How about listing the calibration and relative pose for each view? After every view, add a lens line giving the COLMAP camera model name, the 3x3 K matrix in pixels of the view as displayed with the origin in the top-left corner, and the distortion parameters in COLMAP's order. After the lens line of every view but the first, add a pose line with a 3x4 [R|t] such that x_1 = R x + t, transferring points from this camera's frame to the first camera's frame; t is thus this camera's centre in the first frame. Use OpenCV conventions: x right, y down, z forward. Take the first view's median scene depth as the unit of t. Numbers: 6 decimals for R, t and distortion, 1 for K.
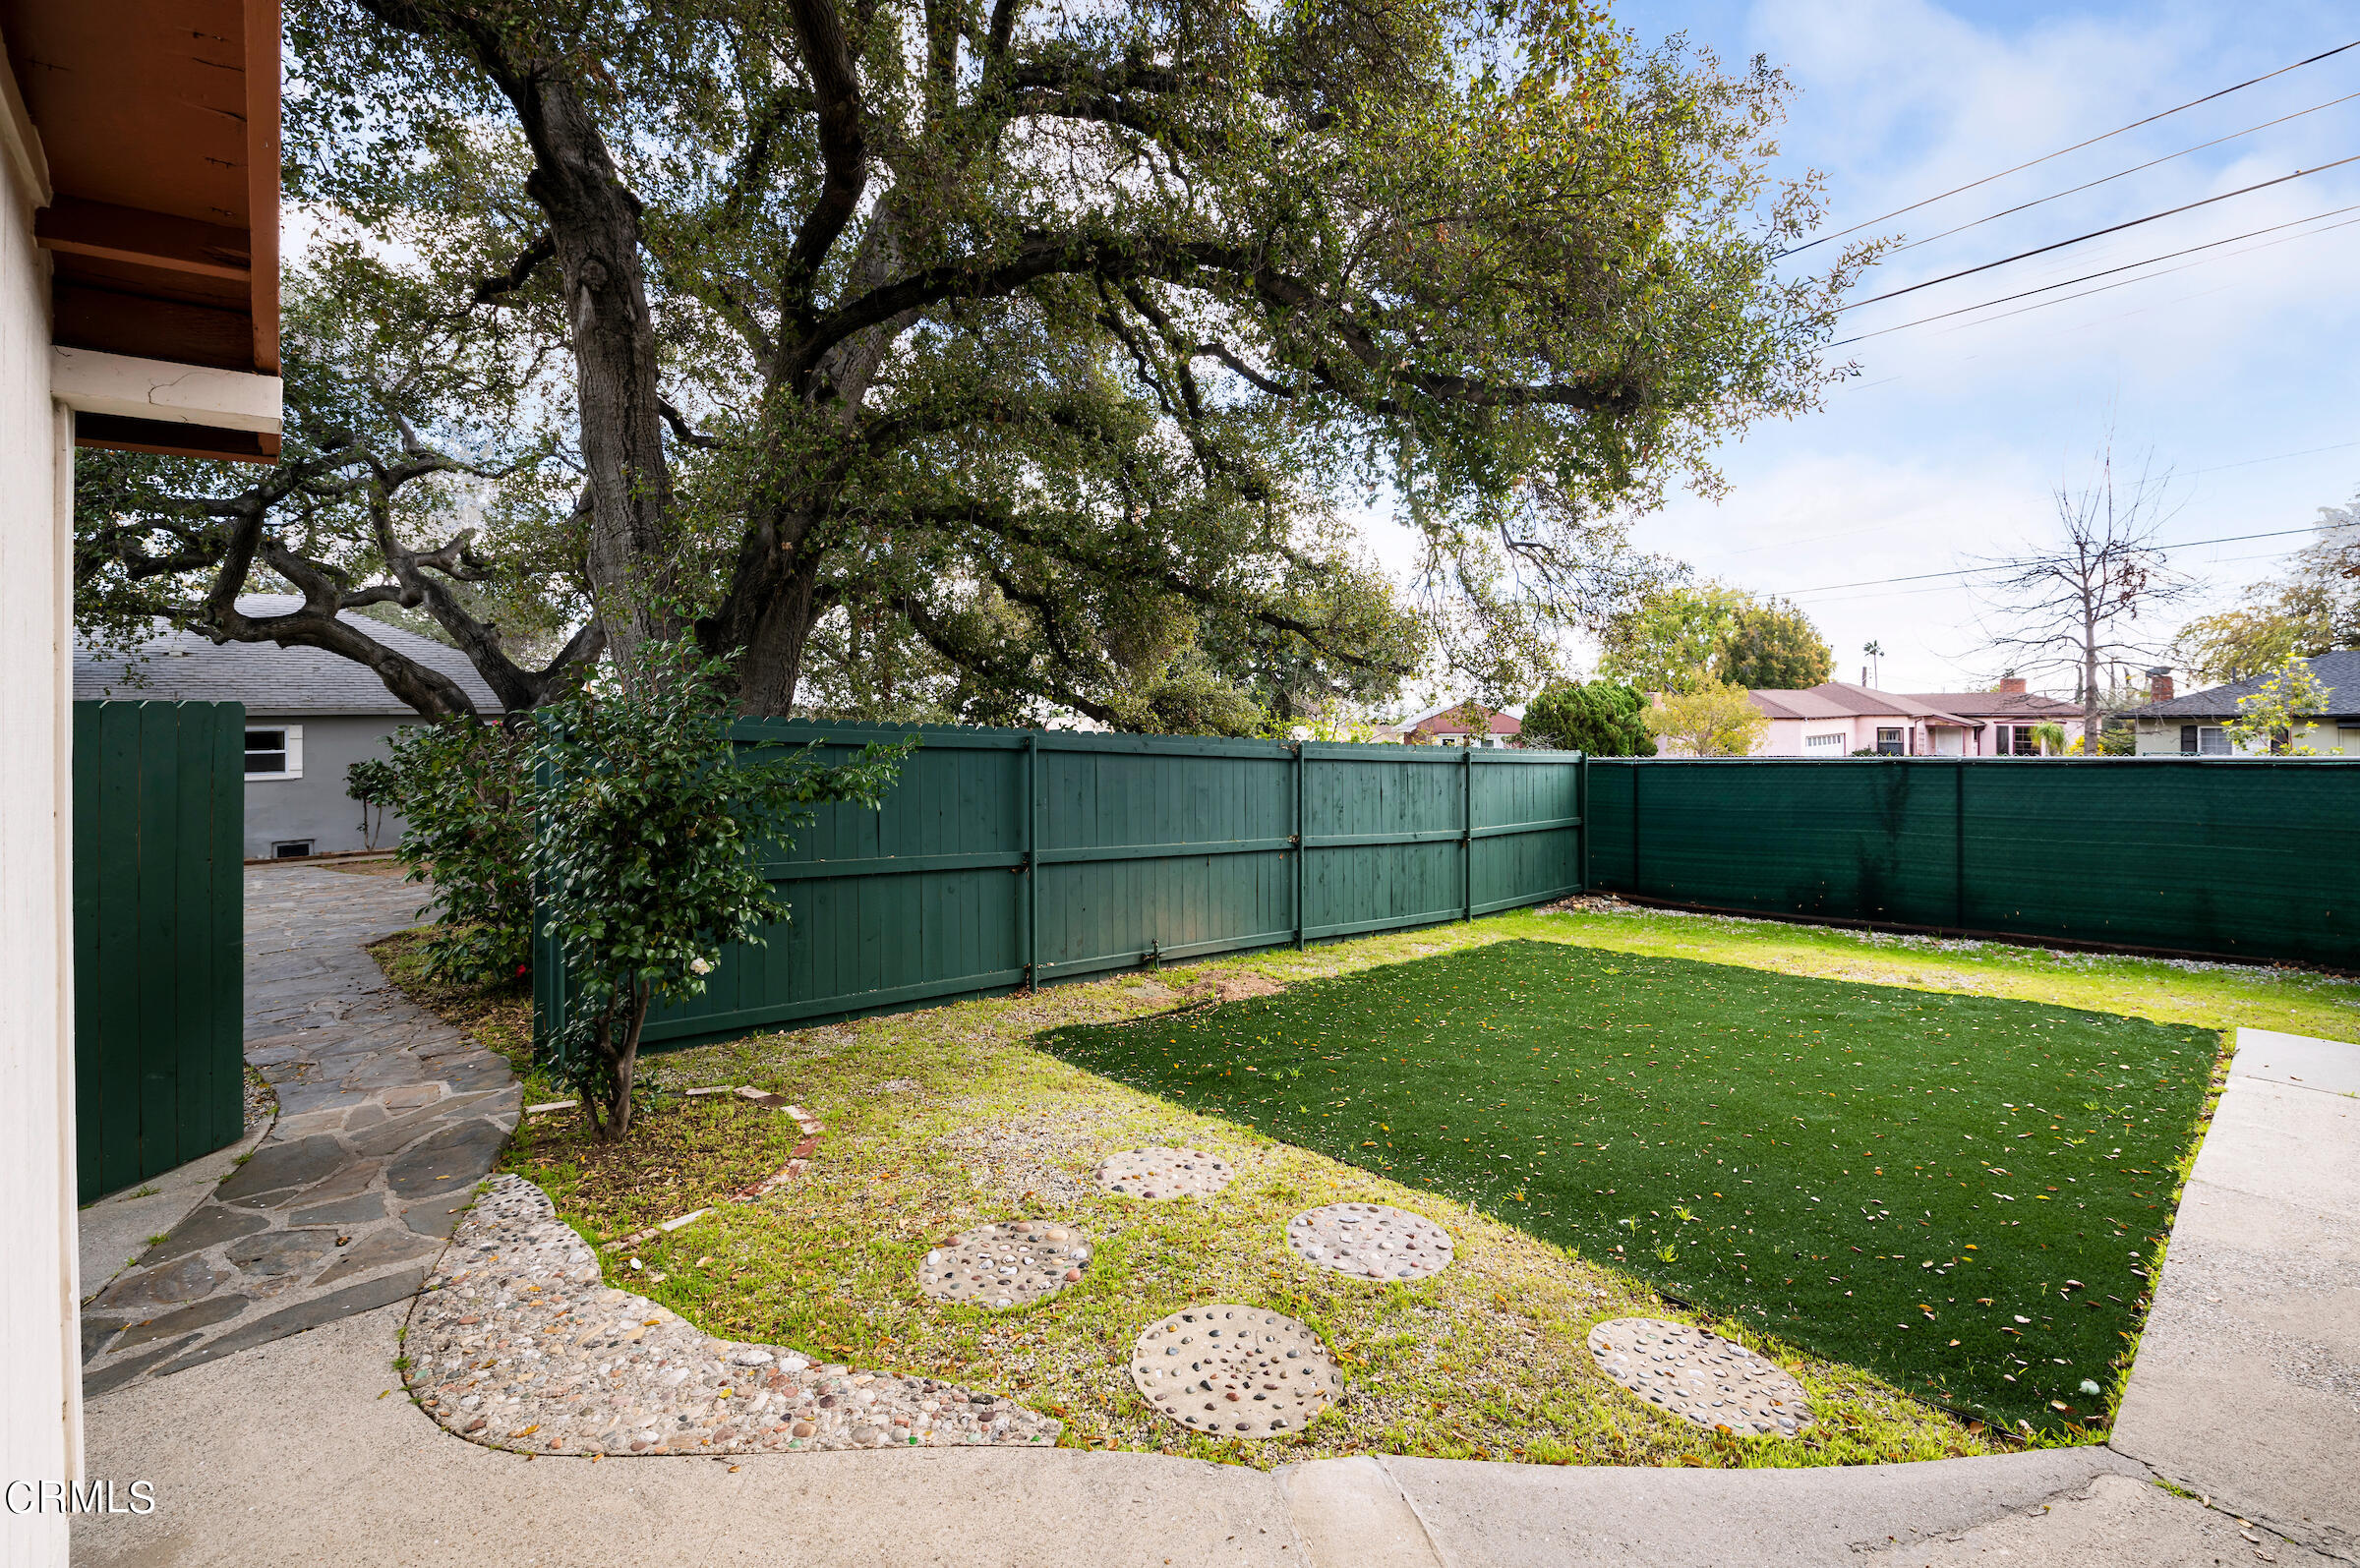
lens RADIAL K [[1029.6, 0, 1180.4], [0, 1029.6, 765.7], [0, 0, 1]] dist [0.004425, 0.001191]
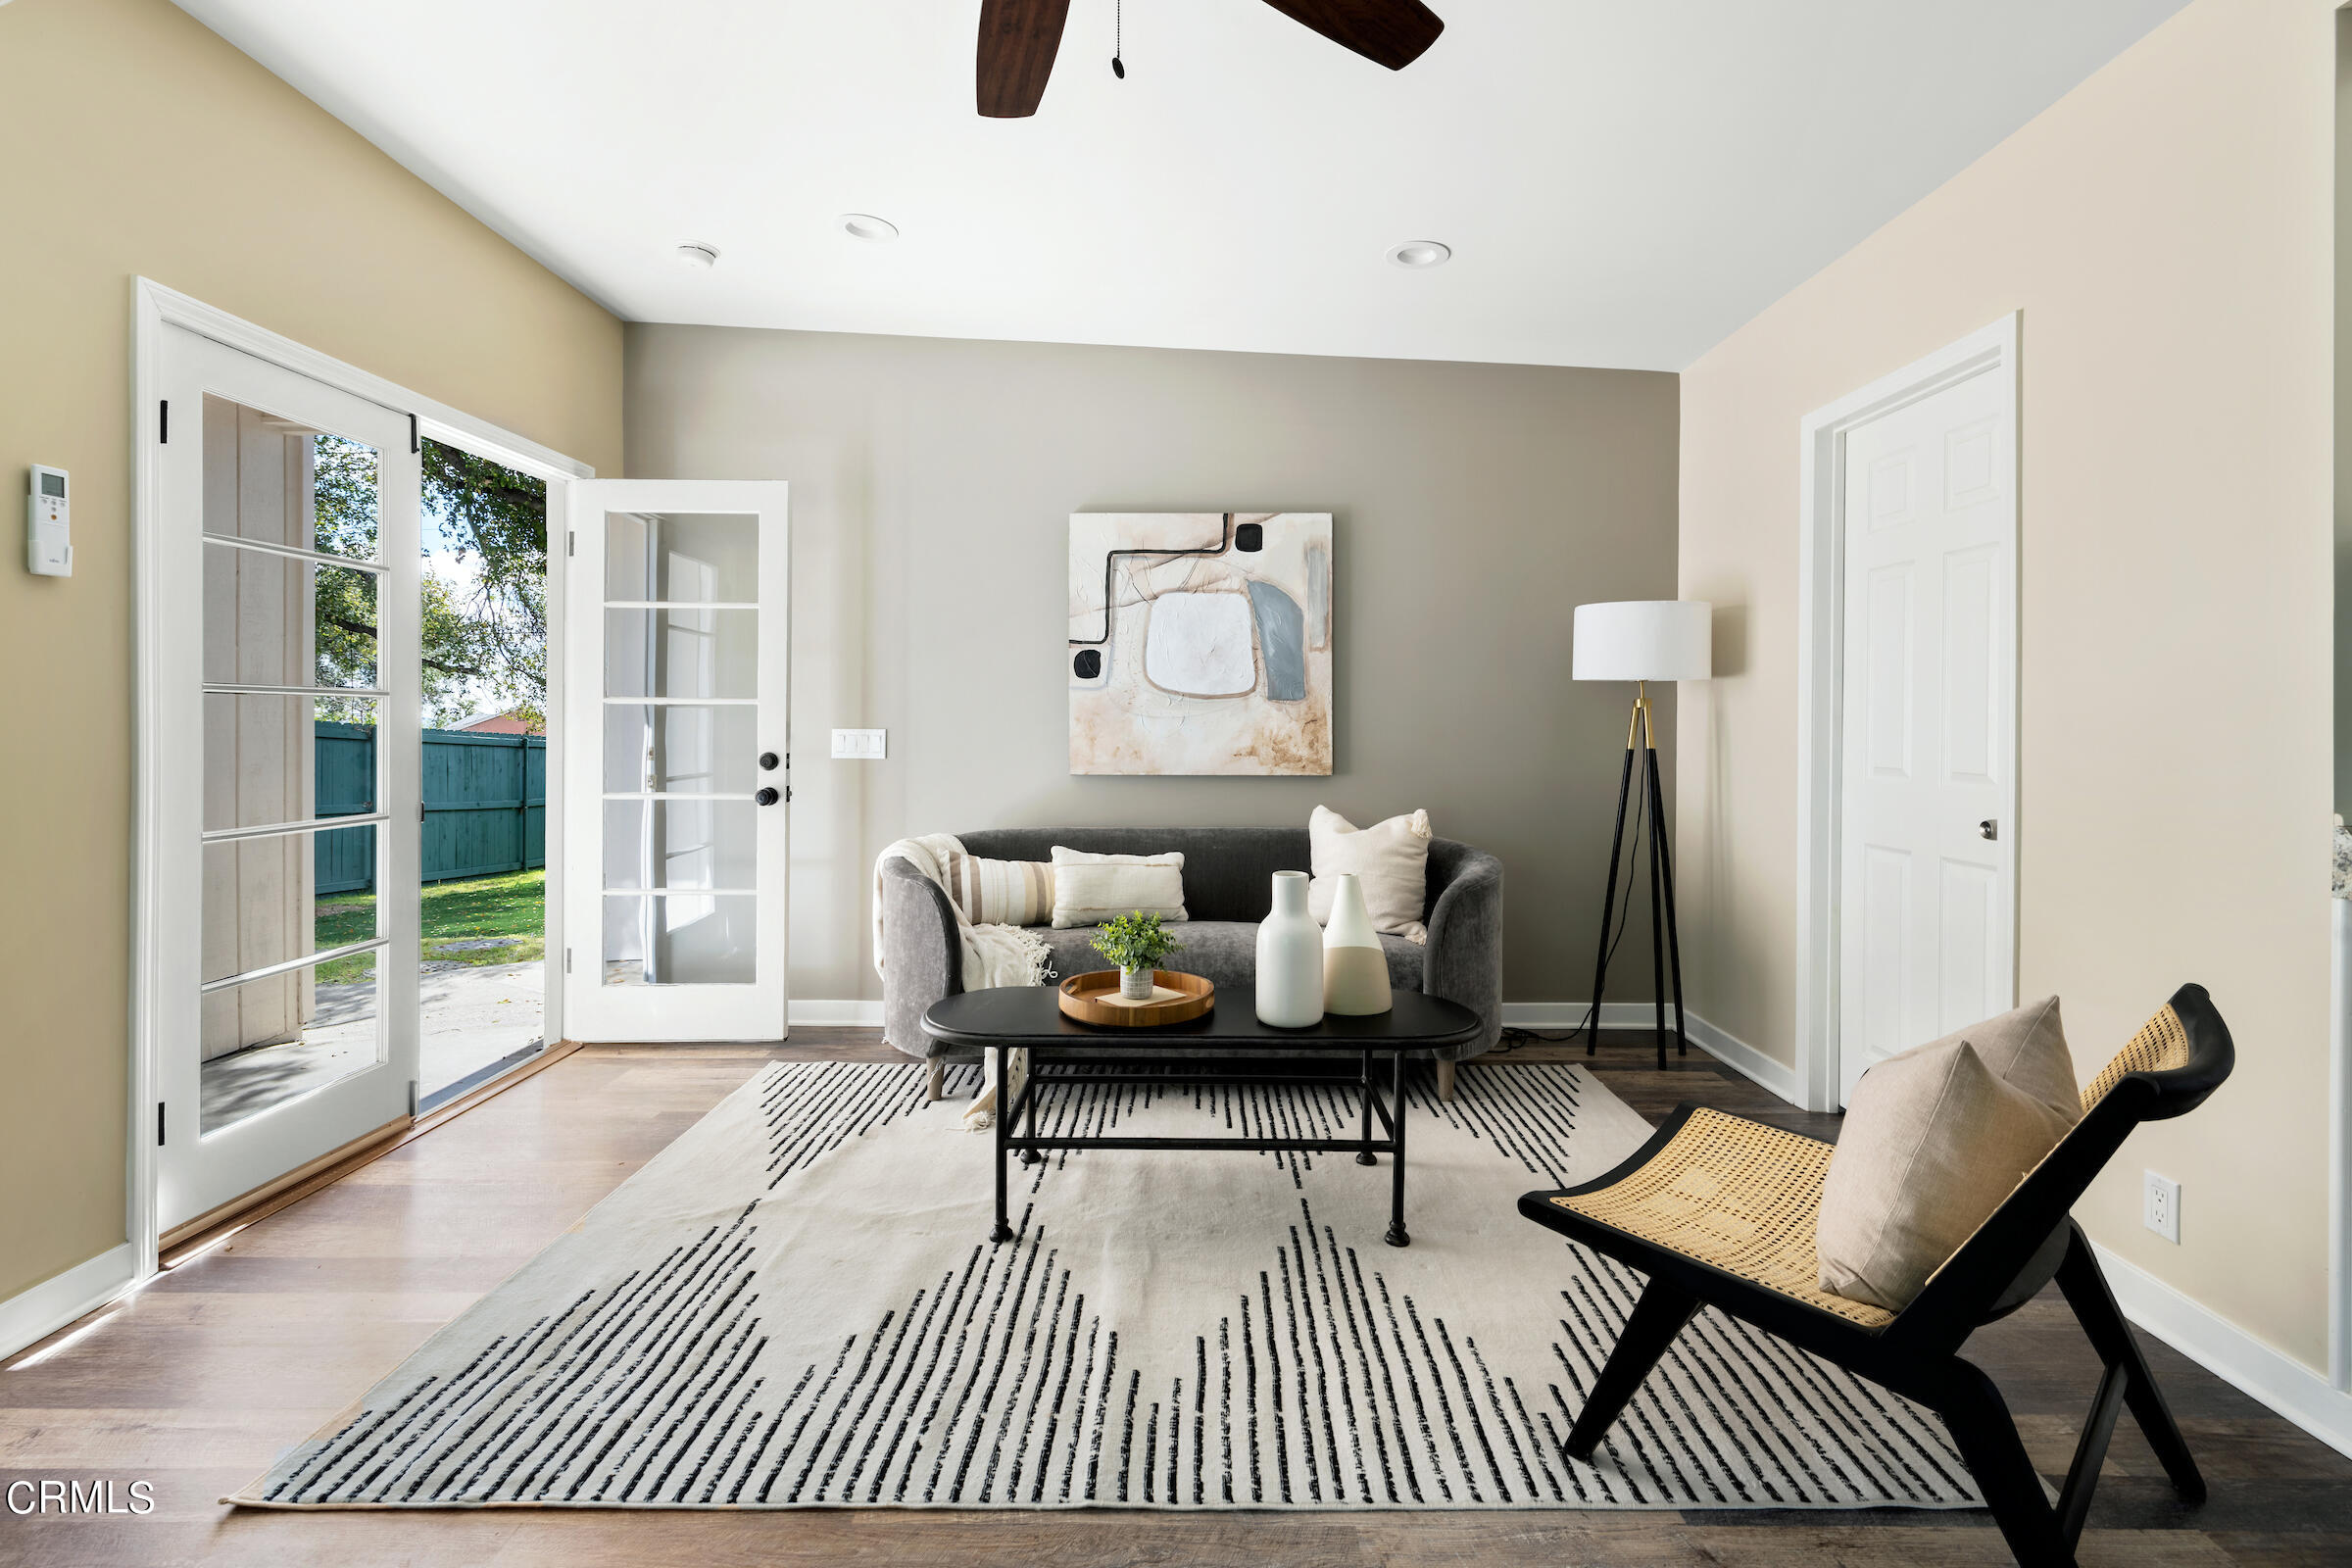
lens RADIAL K [[1026.2, 0, 1179.4], [0, 1026.2, 772.5], [0, 0, 1]] dist [0.004425, 0.001191]
pose [[0.664091, 0.005678, 0.747630, -0.131999], [-0.002087, 0.999981, -0.005740, 0.034290], [-0.747649, 0.002251, 0.664091, -0.436962]]
